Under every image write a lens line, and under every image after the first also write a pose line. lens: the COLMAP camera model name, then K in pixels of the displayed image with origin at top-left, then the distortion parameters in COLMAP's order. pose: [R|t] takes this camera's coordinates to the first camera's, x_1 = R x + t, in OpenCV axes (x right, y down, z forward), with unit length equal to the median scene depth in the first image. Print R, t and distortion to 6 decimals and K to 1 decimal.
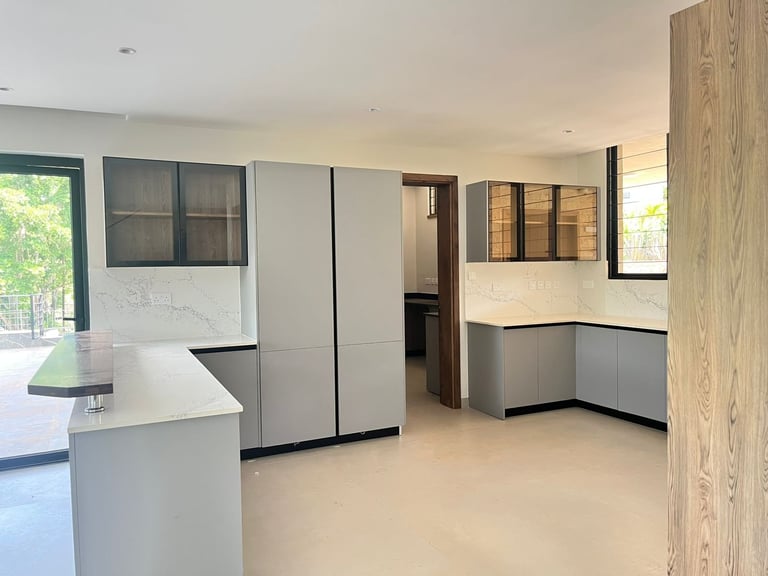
lens RADIAL K [[583.5, 0, 384.0], [0, 583.5, 288.0], [0, 0, 1]] dist [0.066746, -0.077923]
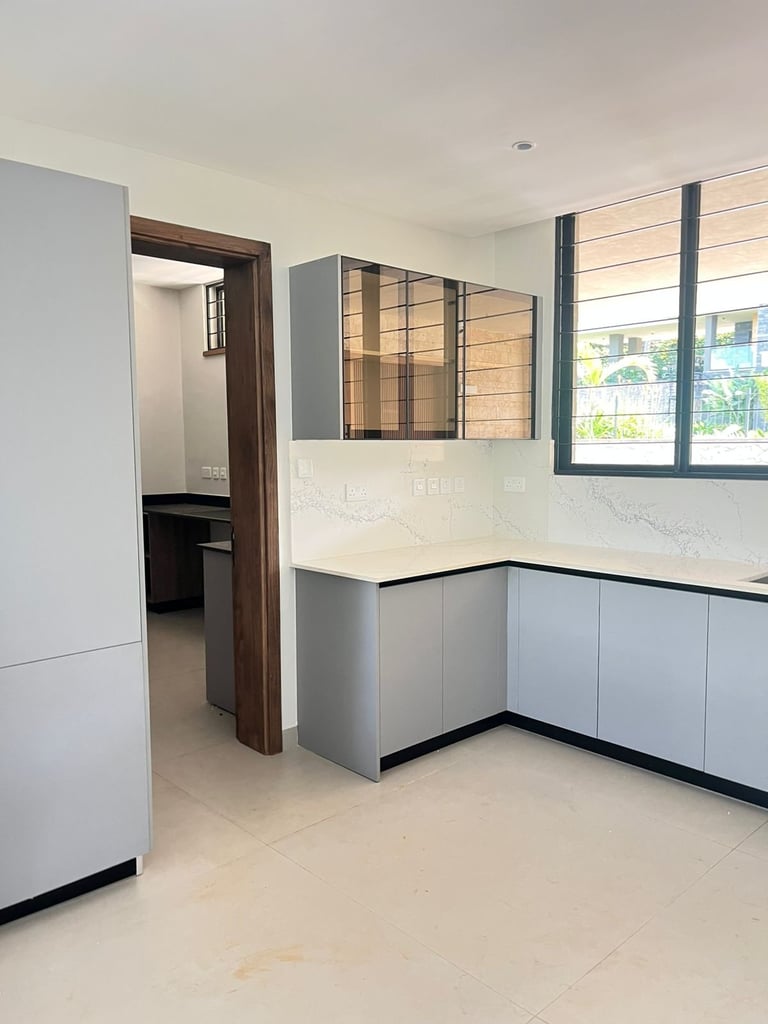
lens RADIAL K [[777.9, 0, 382.6], [0, 777.9, 520.7], [0, 0, 1]] dist [0.066746, -0.077923]
pose [[0.956405, -0.018697, 0.291445, 0.028828], [0.001020, 0.998156, 0.060687, -0.017019], [-0.292042, -0.057744, 0.954661, 0.385900]]
